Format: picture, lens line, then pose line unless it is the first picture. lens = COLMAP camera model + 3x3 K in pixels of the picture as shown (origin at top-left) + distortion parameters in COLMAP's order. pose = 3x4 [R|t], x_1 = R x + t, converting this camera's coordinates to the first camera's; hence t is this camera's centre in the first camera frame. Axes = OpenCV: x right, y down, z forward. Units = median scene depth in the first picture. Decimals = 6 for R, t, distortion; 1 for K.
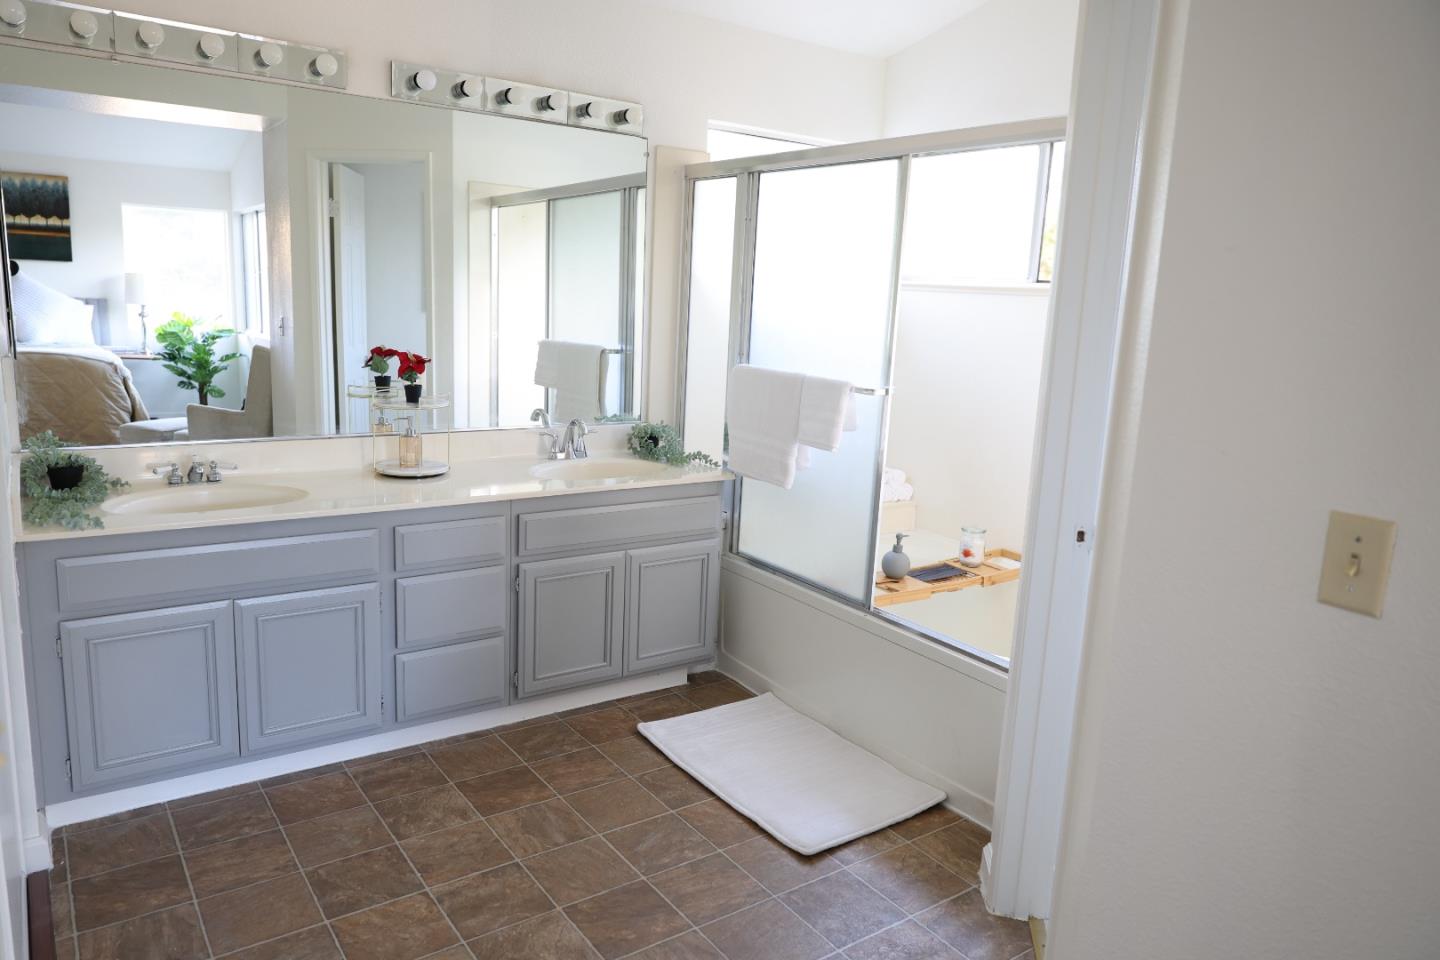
lens RADIAL K [[989.3, 0, 721.1], [0, 989.3, 475.1], [0, 0, 1]] dist [-0.049681, 0.002515]
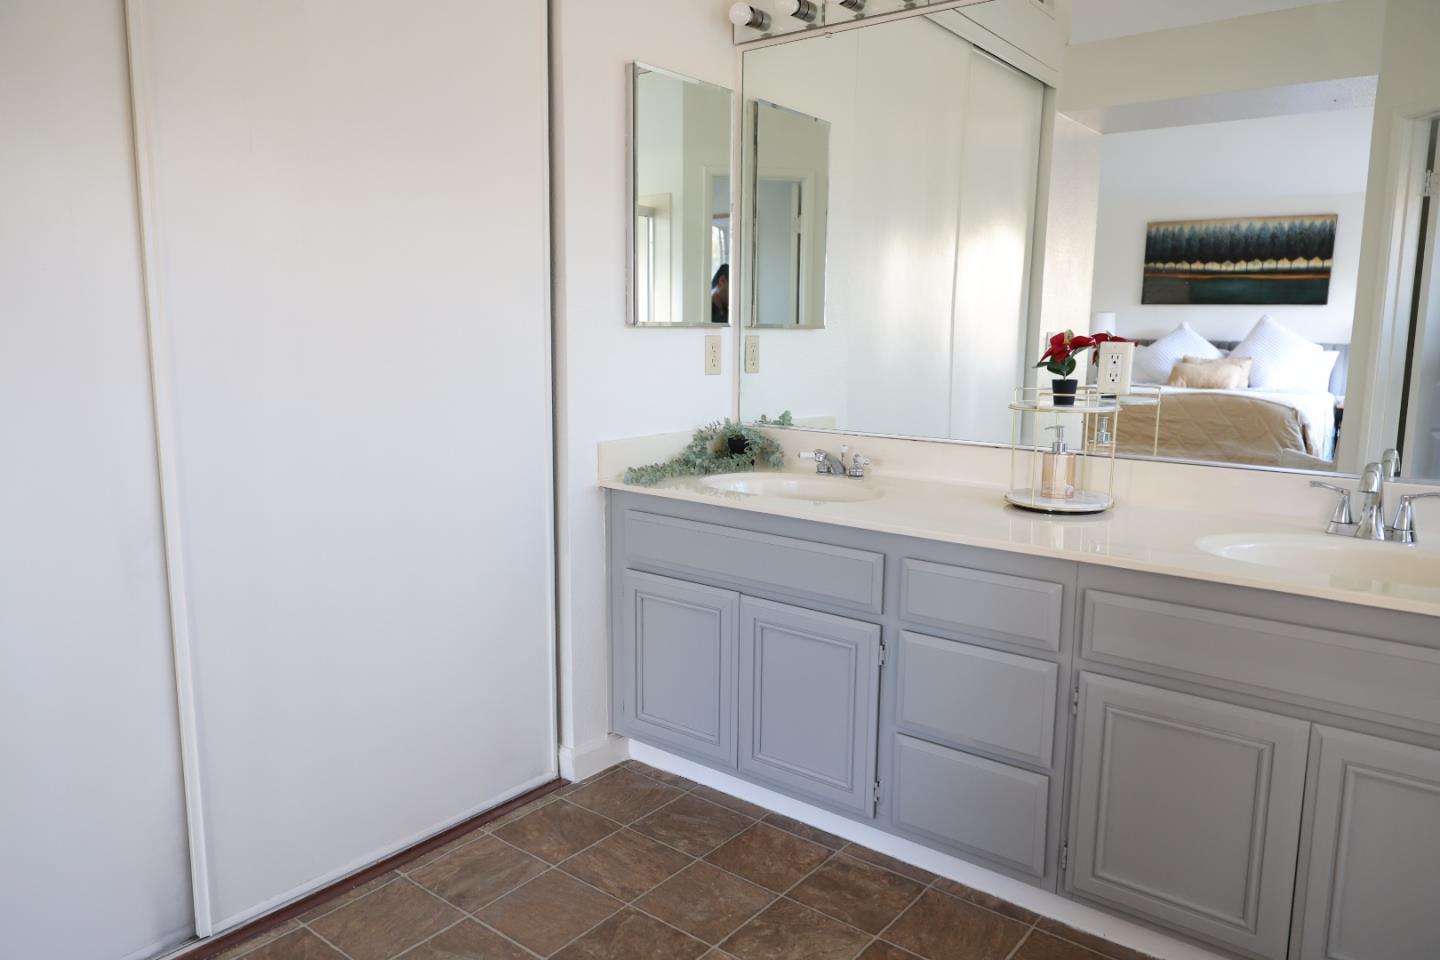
lens RADIAL K [[1001.7, 0, 739.0], [0, 1001.7, 476.9], [0, 0, 1]] dist [-0.004522, 0.001233]
pose [[0.278670, 0.104442, -0.954691, 0.284536], [-0.182090, 0.981784, 0.054255, -0.020039], [0.942967, 0.158720, 0.292612, 0.554621]]
